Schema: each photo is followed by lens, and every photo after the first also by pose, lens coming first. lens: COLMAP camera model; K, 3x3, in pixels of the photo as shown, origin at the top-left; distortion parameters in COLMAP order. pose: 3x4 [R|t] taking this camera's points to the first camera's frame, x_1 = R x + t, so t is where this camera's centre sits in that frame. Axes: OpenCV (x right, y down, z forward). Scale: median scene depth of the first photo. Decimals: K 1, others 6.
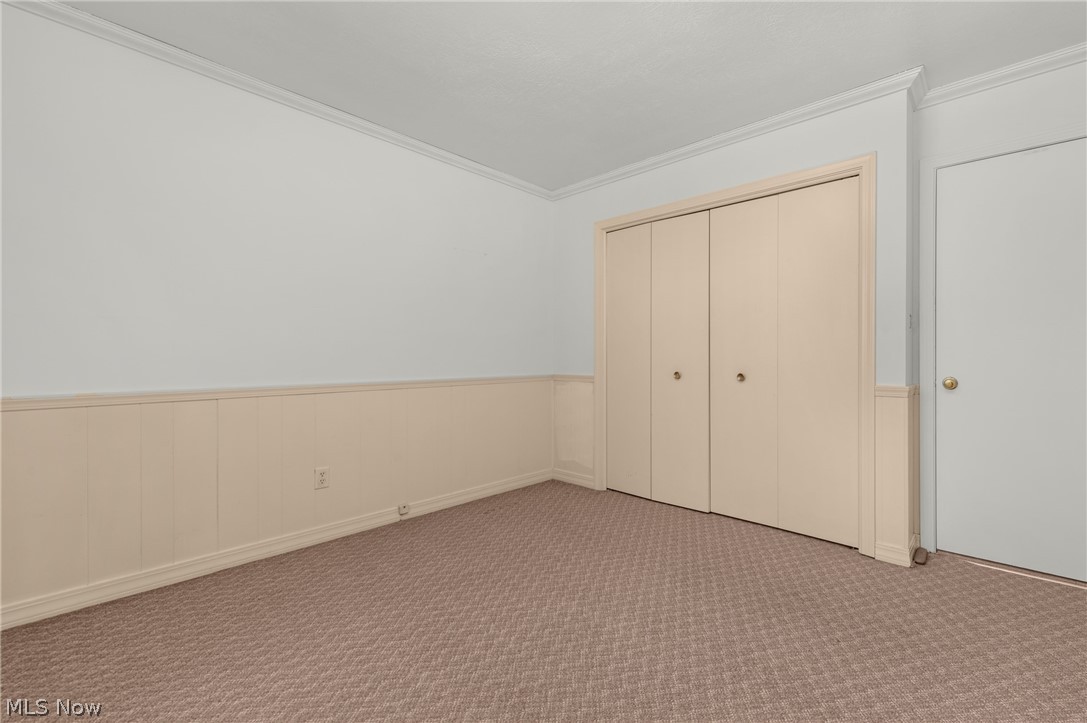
lens RADIAL K [[459.9, 0, 543.5], [0, 459.9, 361.5], [0, 0, 1]] dist [0.002079, 0.000045]
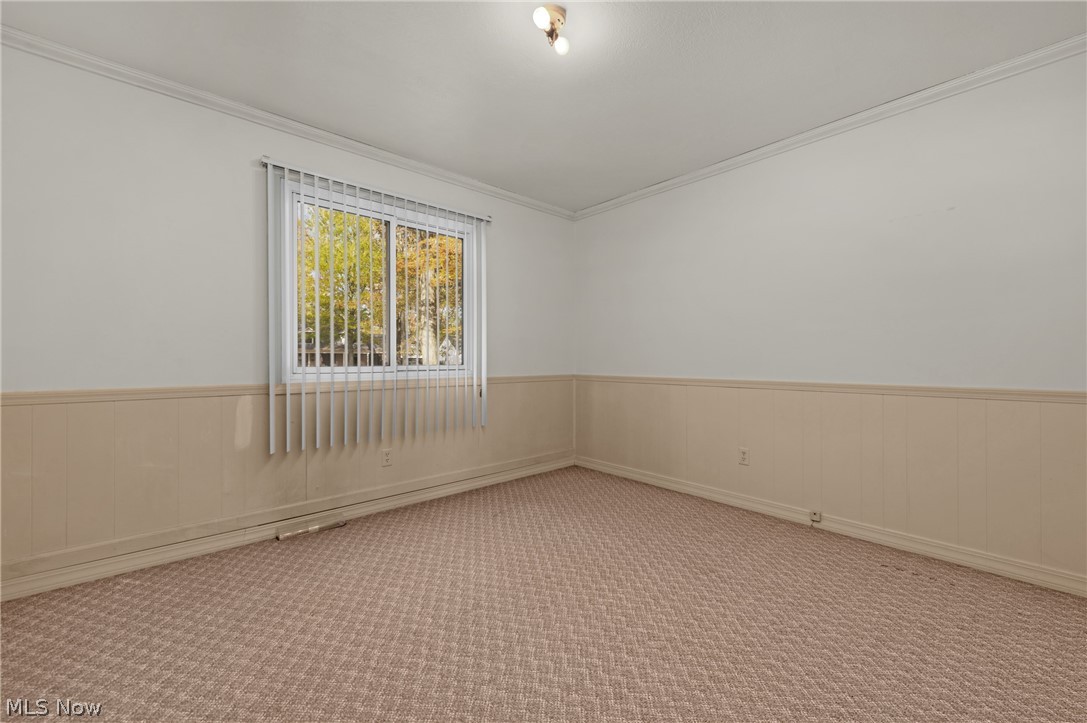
lens RADIAL K [[432.1, 0, 551.6], [0, 432.1, 356.0], [0, 0, 1]] dist [0.017604, -0.000035]
pose [[-0.069634, -0.003350, -0.997567, 0.667489], [-0.010825, 0.999938, -0.002603, 0.029864], [0.997514, 0.010618, -0.069666, 0.655499]]
